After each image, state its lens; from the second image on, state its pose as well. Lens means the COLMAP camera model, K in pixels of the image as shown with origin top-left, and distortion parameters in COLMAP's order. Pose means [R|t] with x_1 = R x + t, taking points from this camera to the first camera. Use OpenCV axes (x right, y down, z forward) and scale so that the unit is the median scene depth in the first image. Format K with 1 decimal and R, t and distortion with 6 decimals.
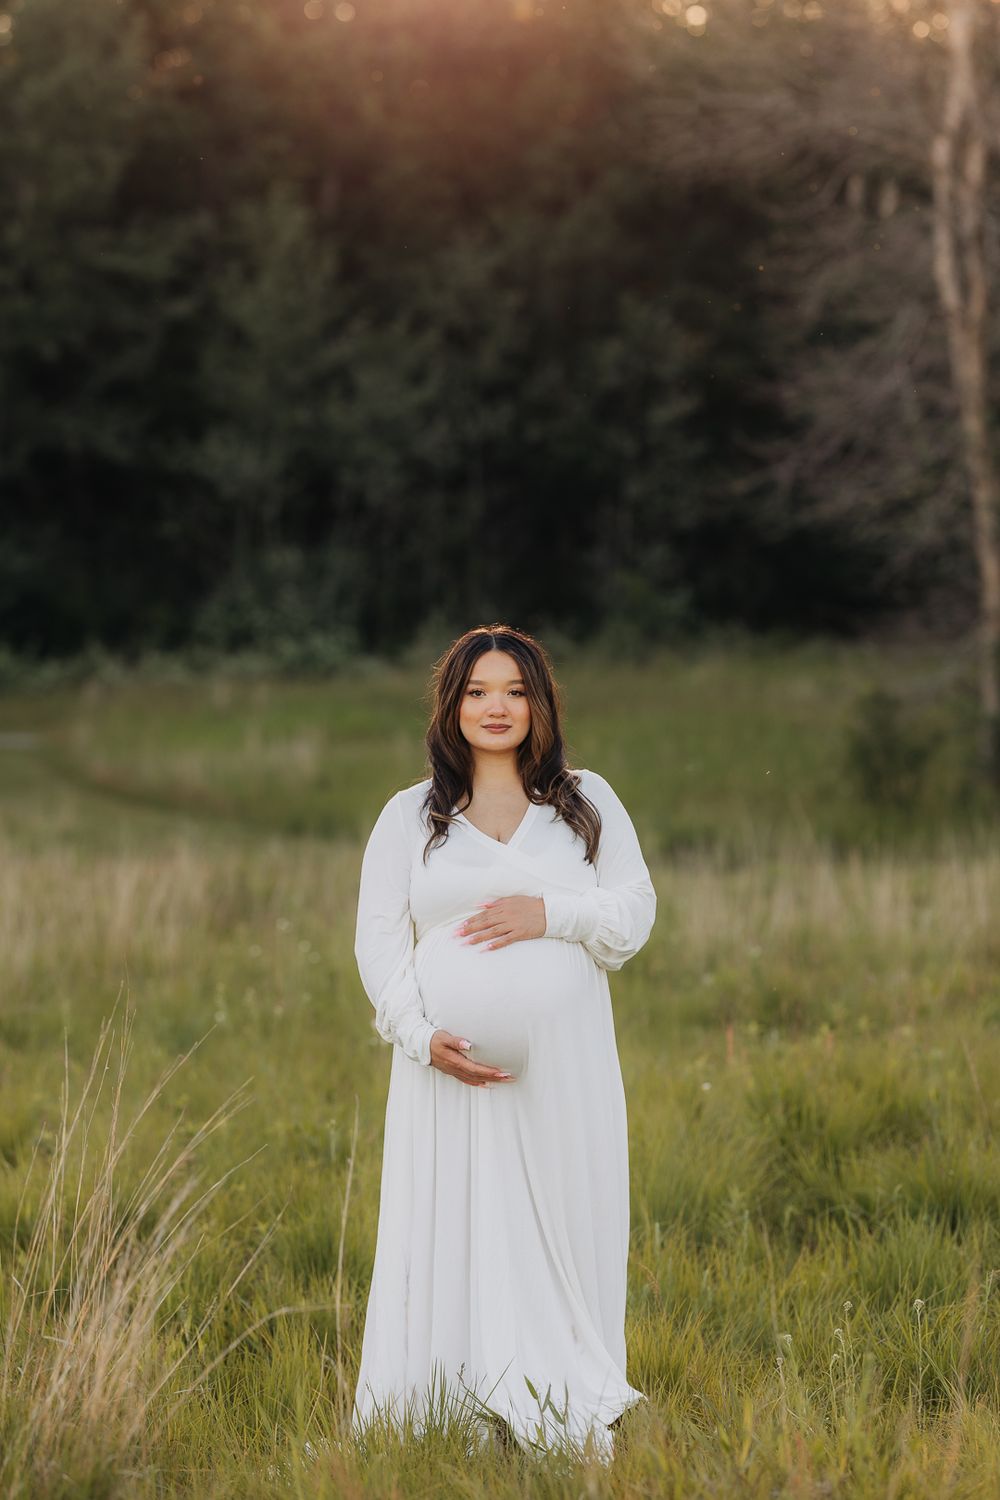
lens RADIAL K [[4277.5, 0, 500.0], [0, 4277.5, 750.0], [0, 0, 1]] dist [-0.029813, -1.486440]
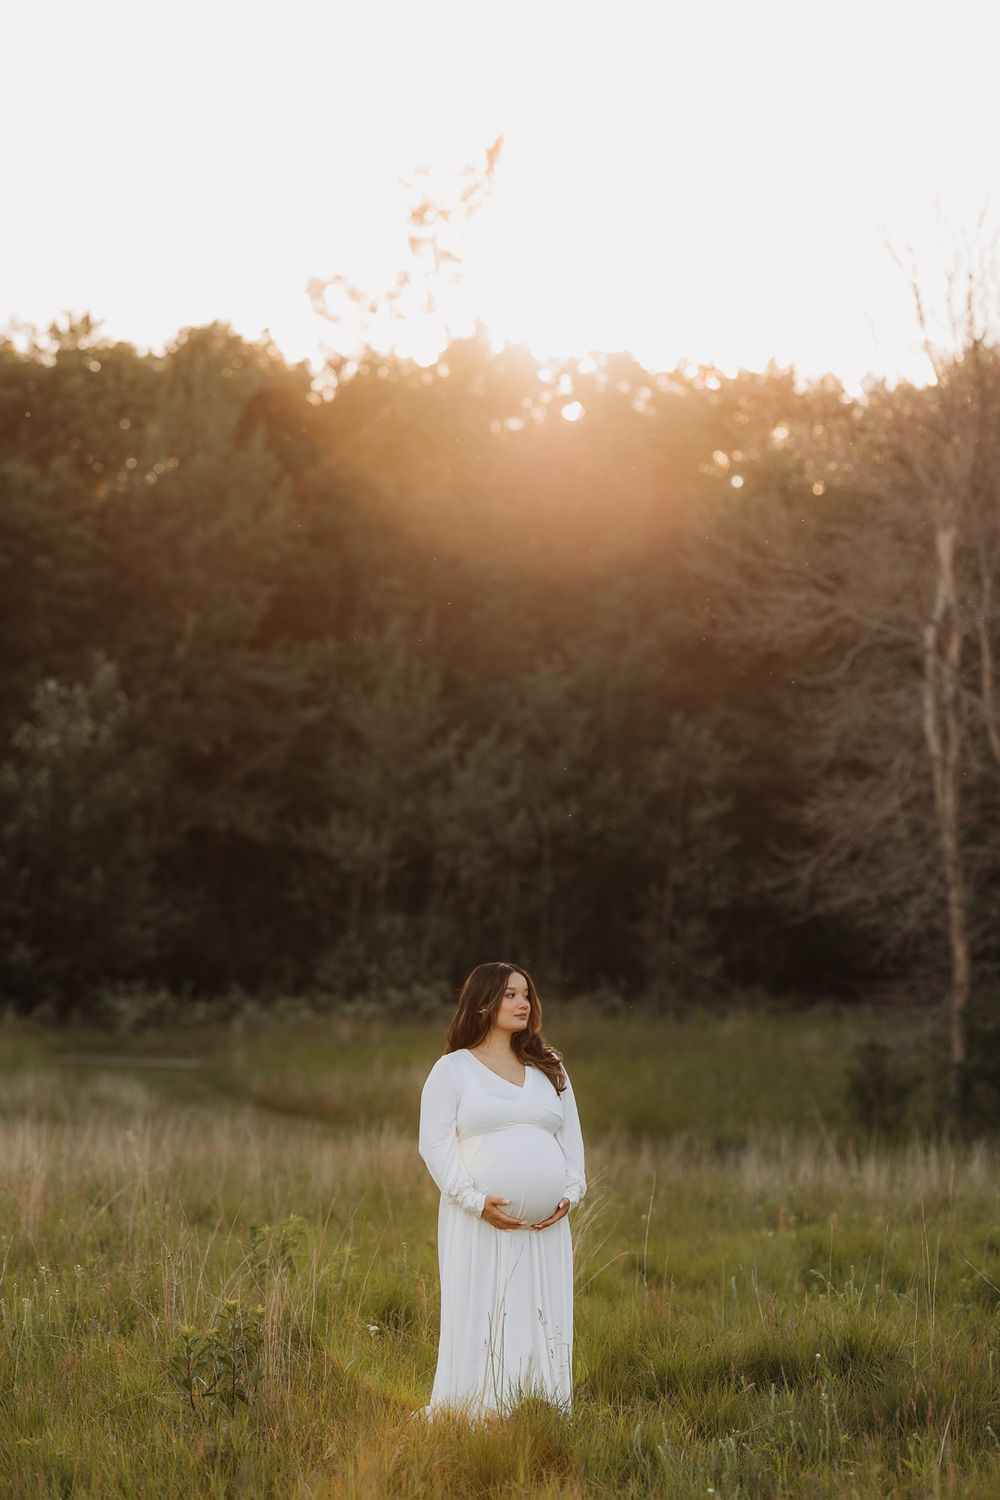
lens RADIAL K [[4277.5, 0, 500.0], [0, 4277.5, 750.0], [0, 0, 1]] dist [-0.029813, -1.486440]
pose [[0.999535, 0.030452, -0.001682, -0.018601], [-0.030486, 0.996047, -0.083432, 0.007101], [-0.000866, 0.083445, 0.996512, -0.222964]]
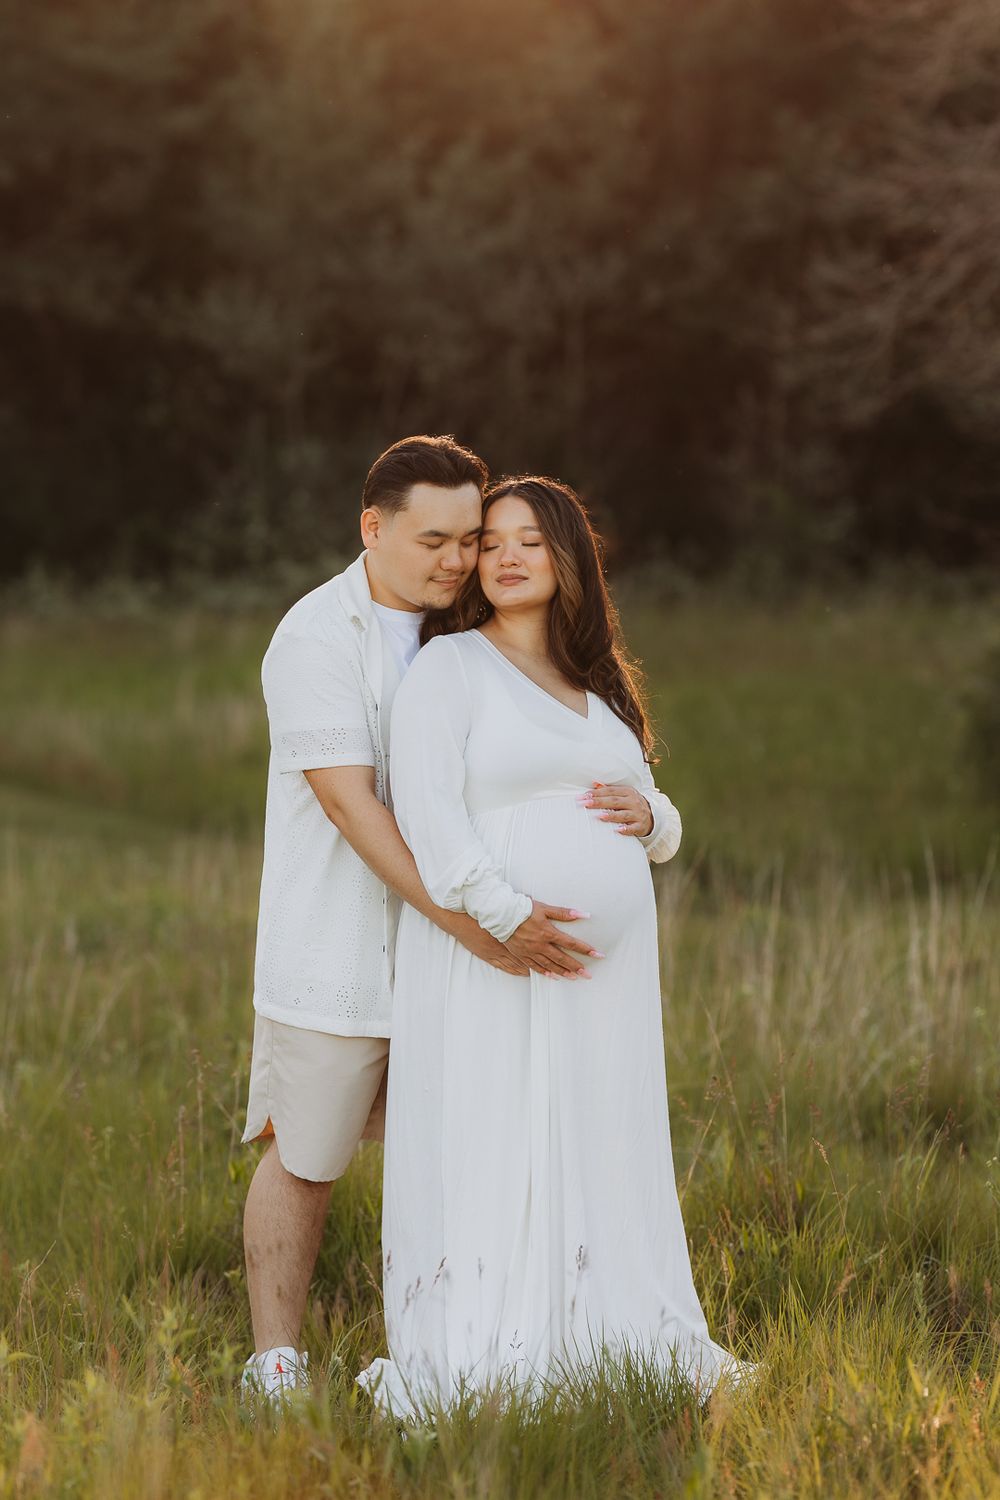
lens RADIAL K [[4277.5, 0, 500.0], [0, 4277.5, 750.0], [0, 0, 1]] dist [-0.029813, -1.486440]
pose [[0.994181, 0.026853, -0.104324, 0.062324], [-0.026386, 0.999635, 0.005853, 0.001112], [0.104444, -0.003066, 0.994526, 0.266148]]
